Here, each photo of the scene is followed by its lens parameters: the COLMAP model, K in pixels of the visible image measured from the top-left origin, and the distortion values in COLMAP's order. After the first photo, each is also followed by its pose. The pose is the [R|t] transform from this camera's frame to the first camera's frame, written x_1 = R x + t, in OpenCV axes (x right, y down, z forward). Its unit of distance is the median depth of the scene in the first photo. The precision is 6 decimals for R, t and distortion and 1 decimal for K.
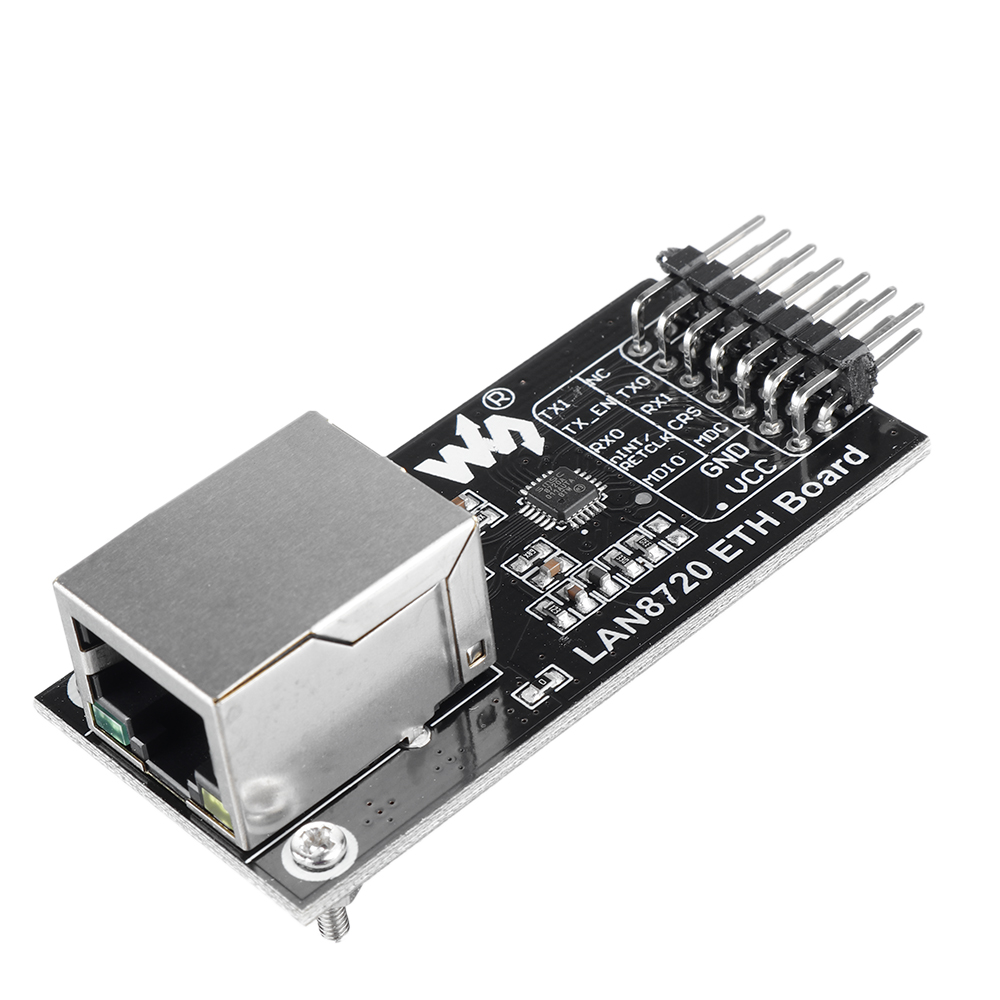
lens RADIAL K [[3547.1, 0, 500.0], [0, 3547.1, 500.0], [0, 0, 1]] dist [-0.008193, 1.057626]
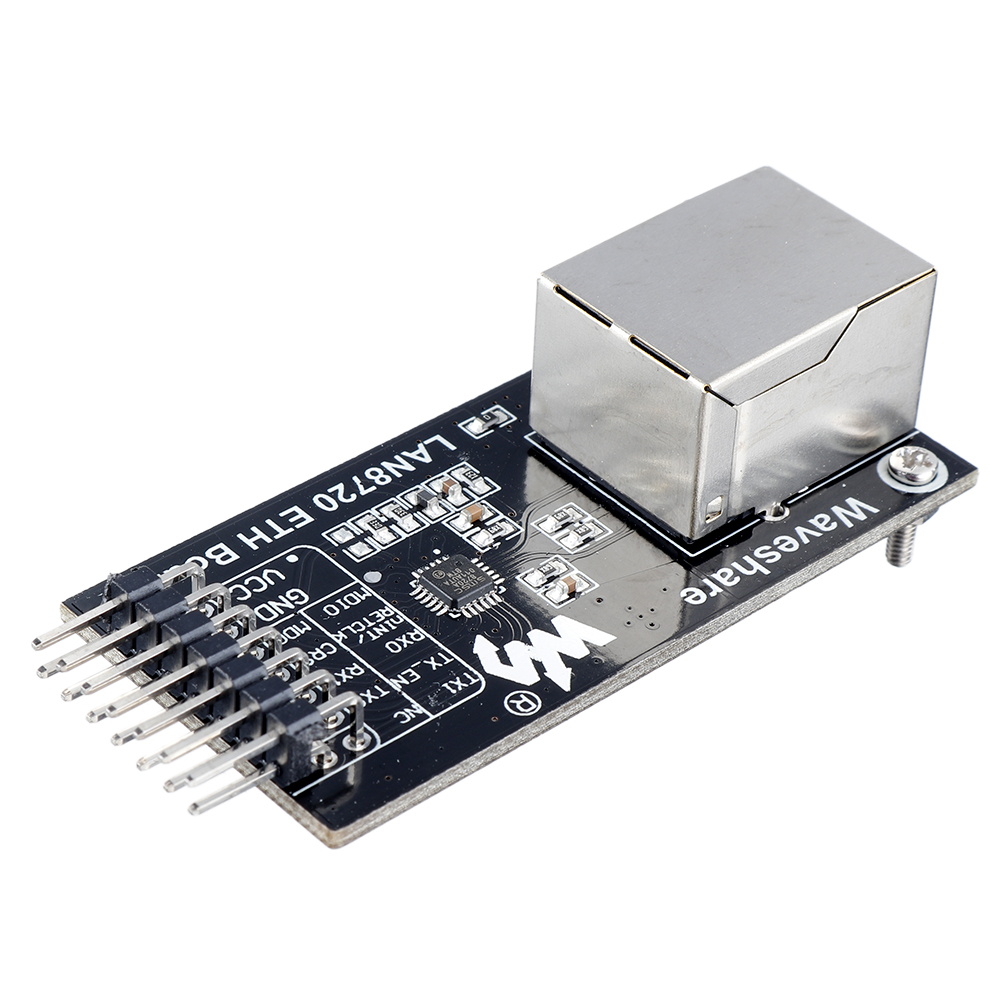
lens RADIAL K [[3547.1, 0, 500.0], [0, 3547.1, 500.0], [0, 0, 1]] dist [-0.008193, 1.057626]
pose [[-0.998024, 0.034913, 0.052242, -0.044045], [0.057293, 0.164222, 0.984758, -0.937102], [0.025802, 0.985805, -0.165898, 1.135105]]
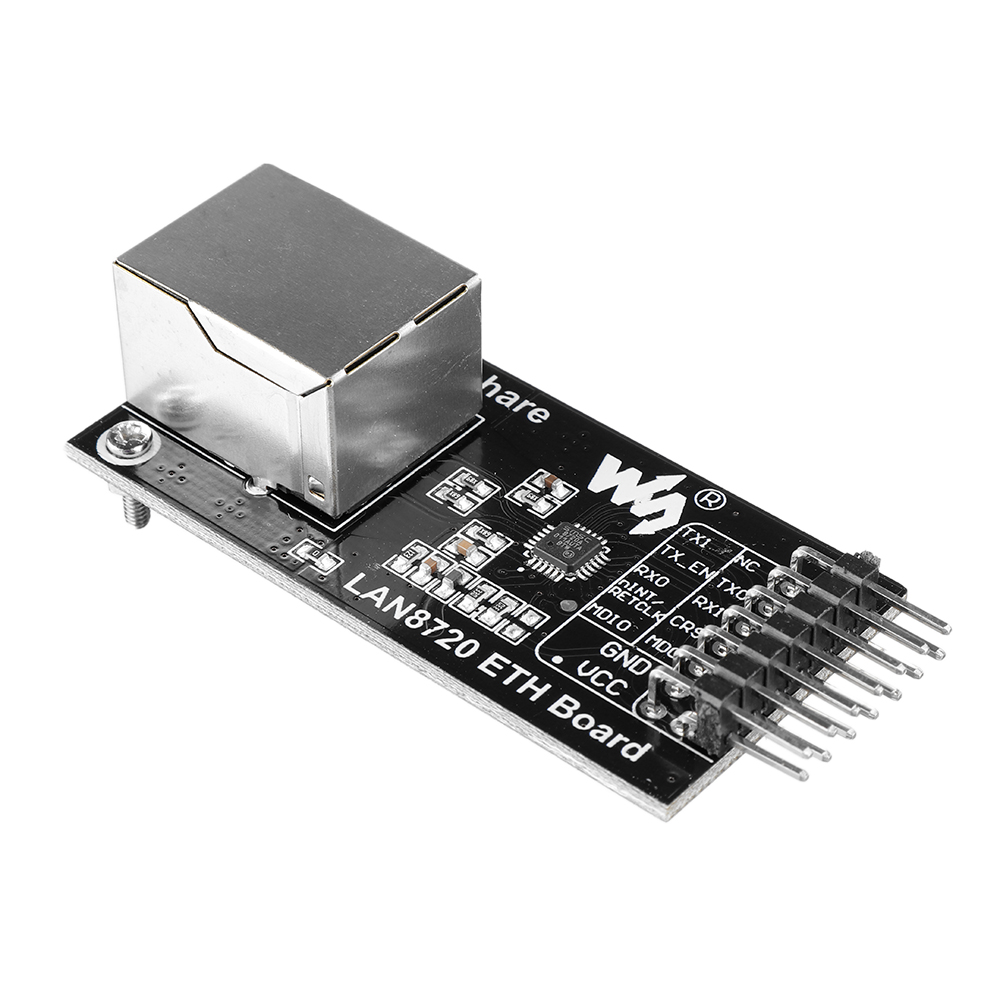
lens RADIAL K [[3155.4, 0, 500.0], [0, 3155.4, 500.0], [0, 0, 1]] dist [0.026227, 0.025068]
pose [[0.109614, 0.733395, -0.670907, 0.628102], [-0.672772, 0.551605, 0.493063, -0.453894], [0.731685, 0.397321, 0.553871, 0.464821]]
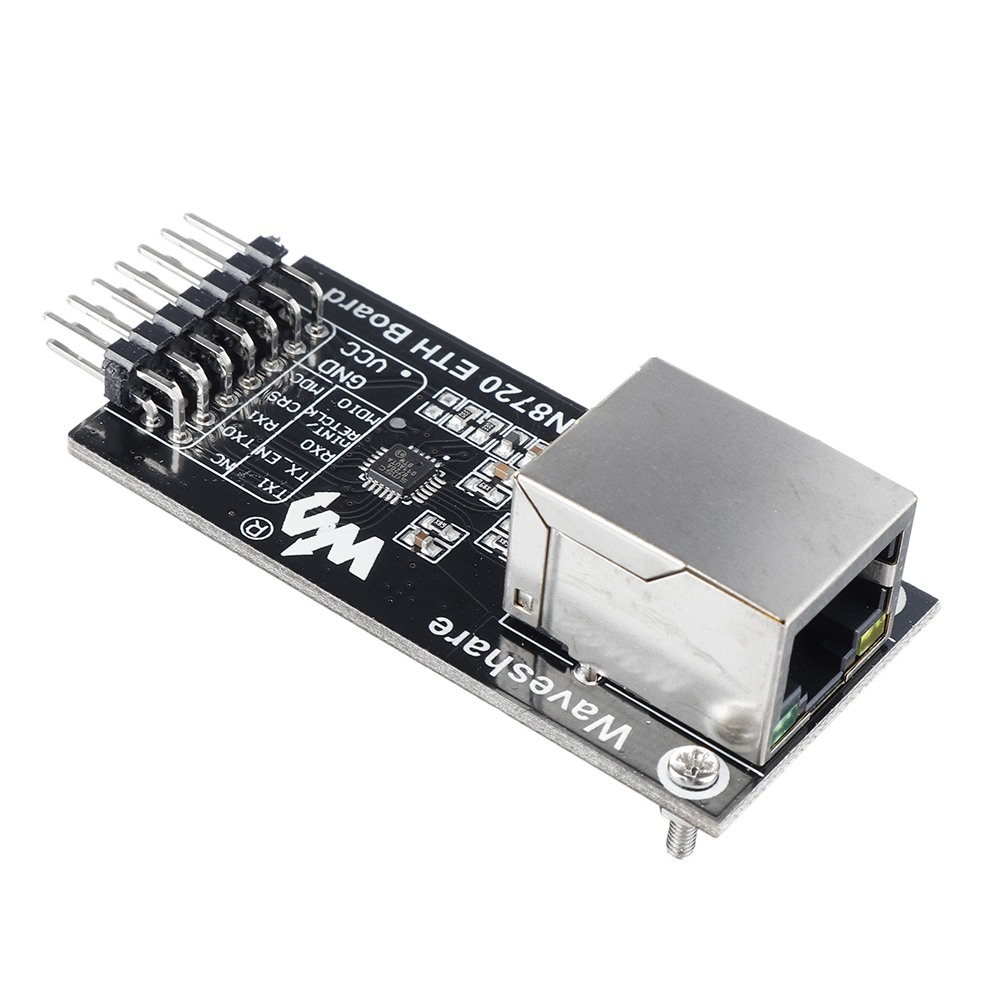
lens RADIAL K [[3547.1, 0, 500.0], [0, 3547.1, 500.0], [0, 0, 1]] dist [-0.008193, 1.057626]
pose [[-0.185889, -0.601818, 0.776698, -0.806865], [0.621059, 0.540580, 0.567503, -0.573553], [-0.761401, 0.587868, 0.273277, 0.696030]]
